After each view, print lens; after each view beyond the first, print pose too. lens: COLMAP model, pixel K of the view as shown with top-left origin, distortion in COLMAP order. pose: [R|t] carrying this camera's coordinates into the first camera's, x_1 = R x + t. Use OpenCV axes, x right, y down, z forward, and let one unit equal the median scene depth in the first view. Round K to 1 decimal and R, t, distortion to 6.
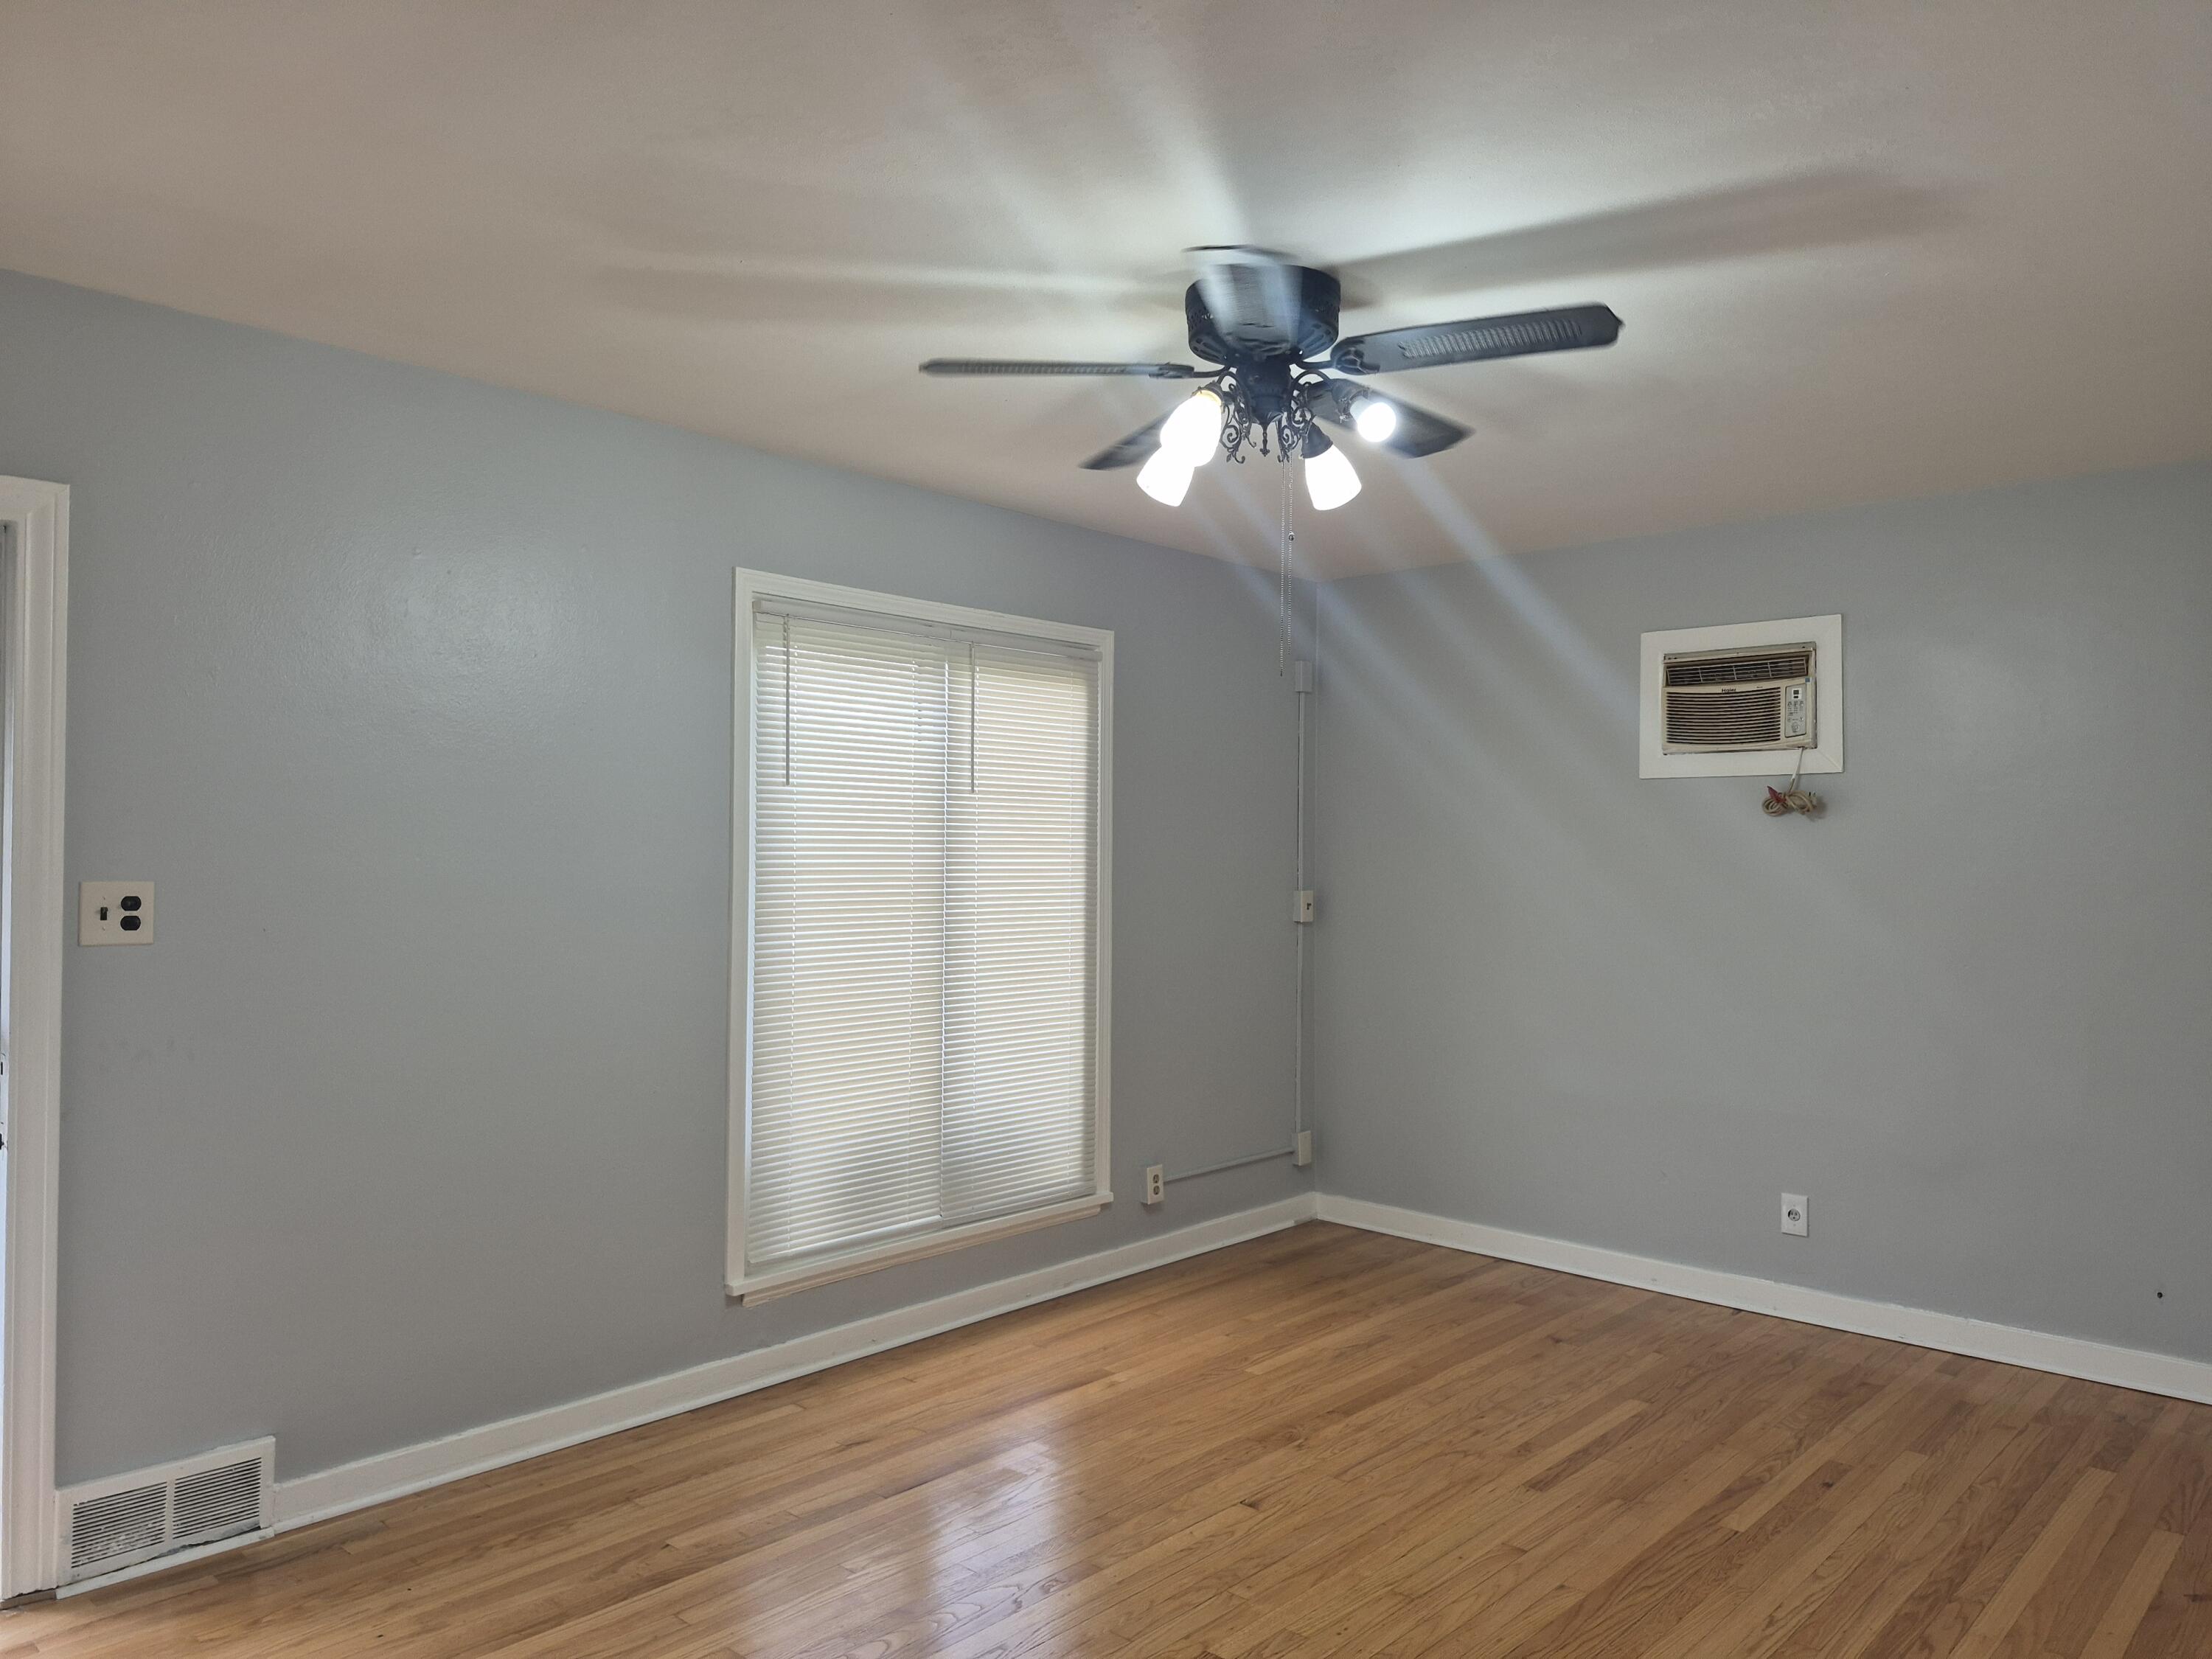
lens RADIAL K [[1583.3, 0, 1106.0], [0, 1583.3, 829.5], [0, 0, 1]] dist [0.068620, 0.003672]
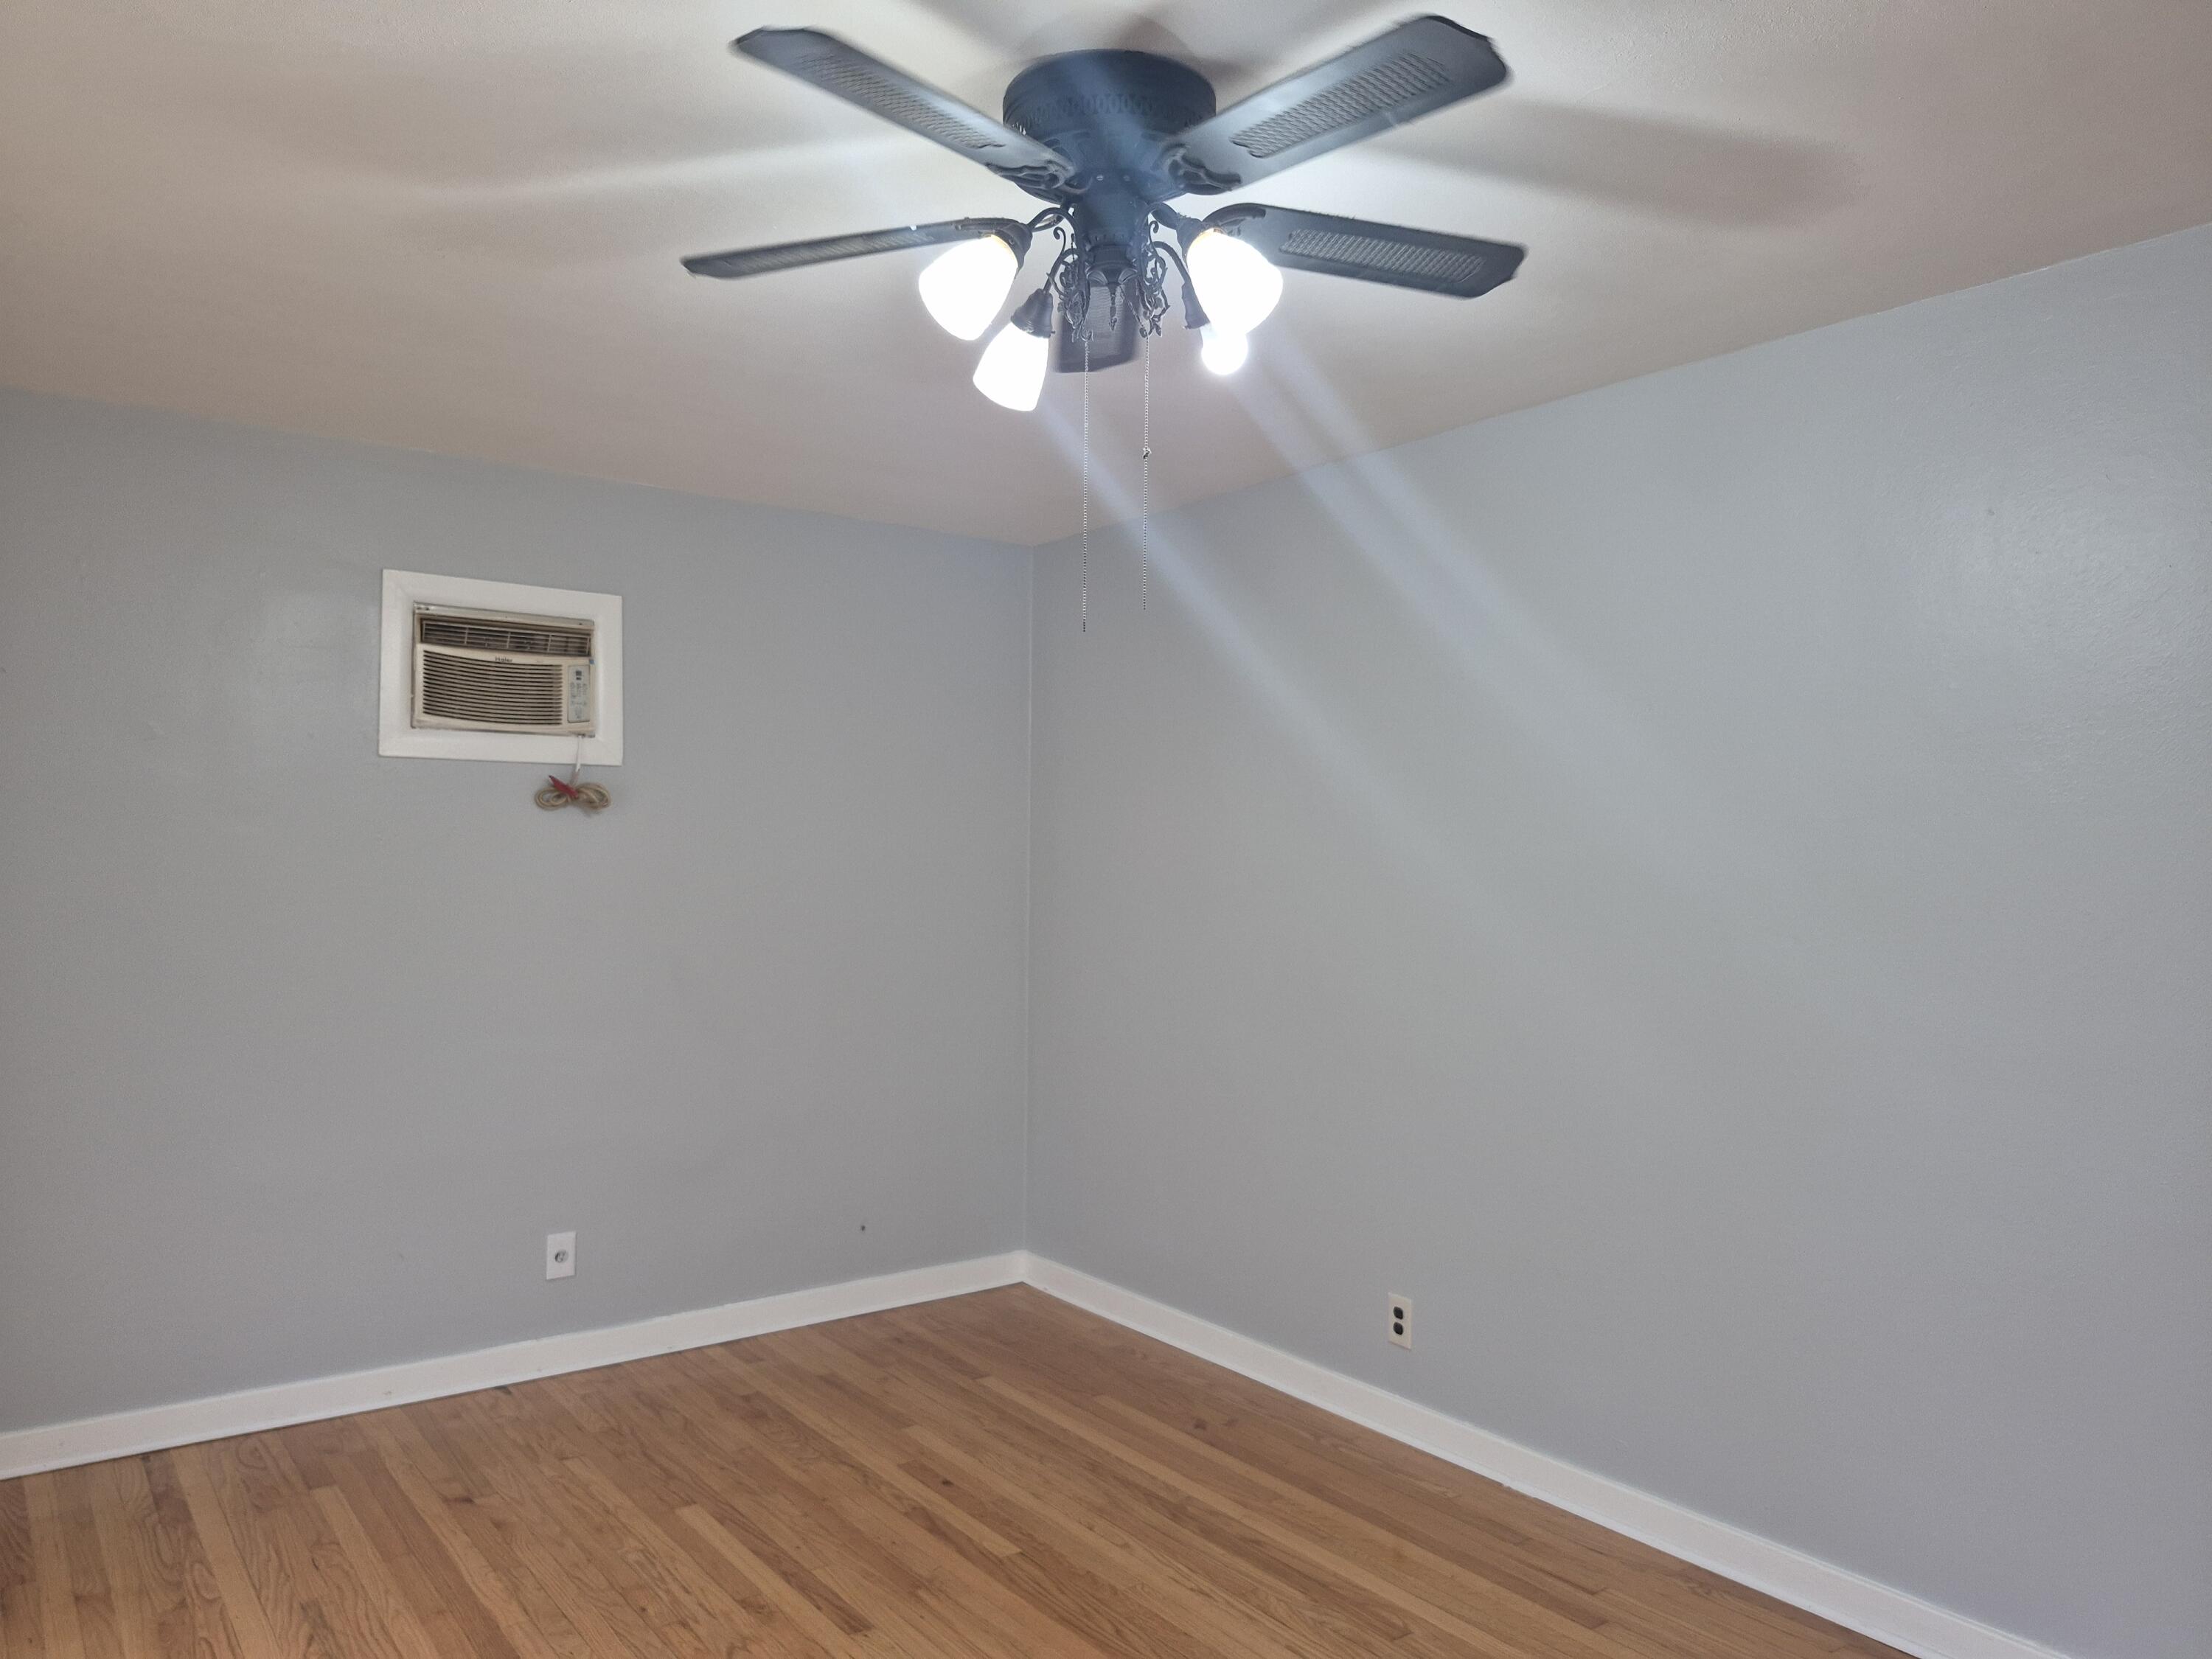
lens RADIAL K [[1572.8, 0, 1106.0], [0, 1572.8, 829.5], [0, 0, 1]] dist [0.086966, -0.054845]
pose [[0.204069, 0.009631, 0.978909, -0.397161], [-0.022952, 0.999724, -0.005051, -0.000158], [-0.978688, -0.021437, 0.204233, 0.550792]]
